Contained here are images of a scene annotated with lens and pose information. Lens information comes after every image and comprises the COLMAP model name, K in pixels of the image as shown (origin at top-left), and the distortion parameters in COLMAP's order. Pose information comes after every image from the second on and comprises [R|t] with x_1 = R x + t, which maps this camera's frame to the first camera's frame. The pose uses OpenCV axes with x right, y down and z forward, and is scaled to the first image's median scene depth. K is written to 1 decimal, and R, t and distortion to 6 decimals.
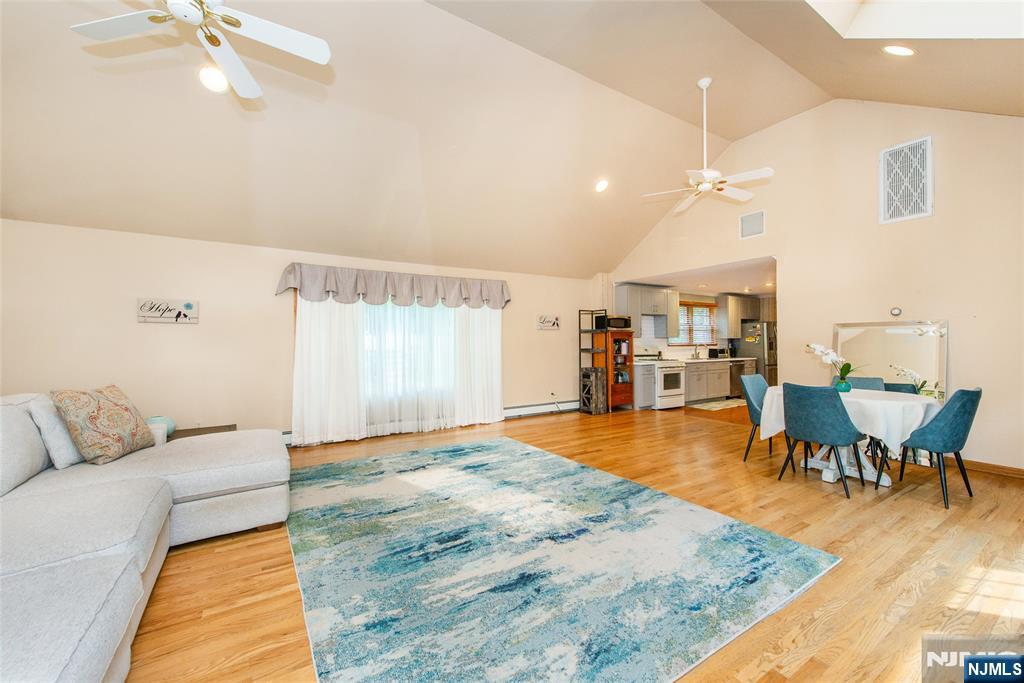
lens RADIAL K [[399.9, 0, 517.8], [0, 399.9, 344.0], [0, 0, 1]] dist [0.007527, -0.001048]
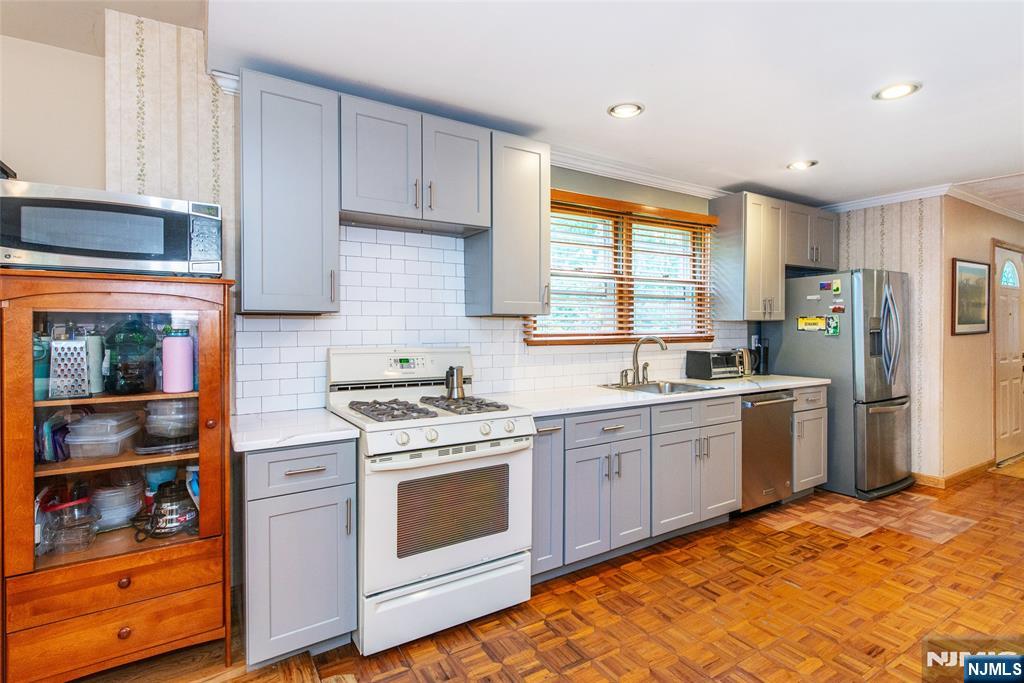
lens RADIAL K [[503.0, 0, 512.5], [0, 503.0, 333.6], [0, 0, 1]] dist [0.014592, -0.000764]
pose [[0.999885, 0.003751, -0.014716, 0.343064], [-0.003615, 0.999950, 0.009283, -0.006116], [0.014750, -0.009229, 0.999849, 0.585707]]
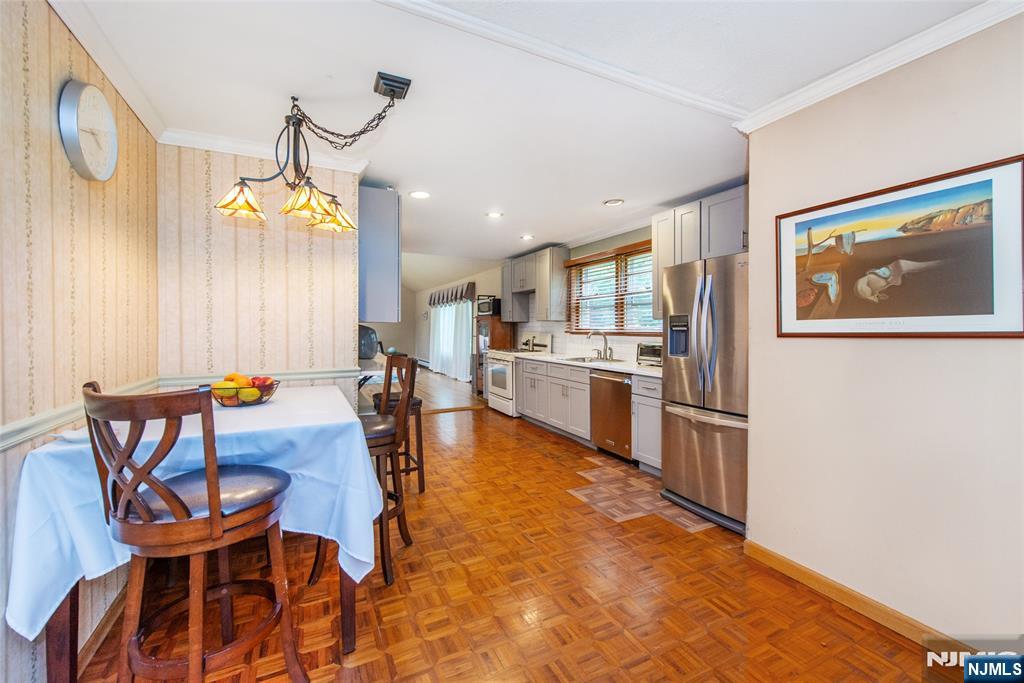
lens RADIAL K [[423.1, 0, 517.4], [0, 423.1, 332.7], [0, 0, 1]] dist [0.008723, -0.000222]
pose [[-0.129256, 0.016745, -0.991470, 0.980653], [0.005940, 0.999853, 0.016112, -0.007653], [0.991593, -0.003806, -0.129337, 0.927294]]
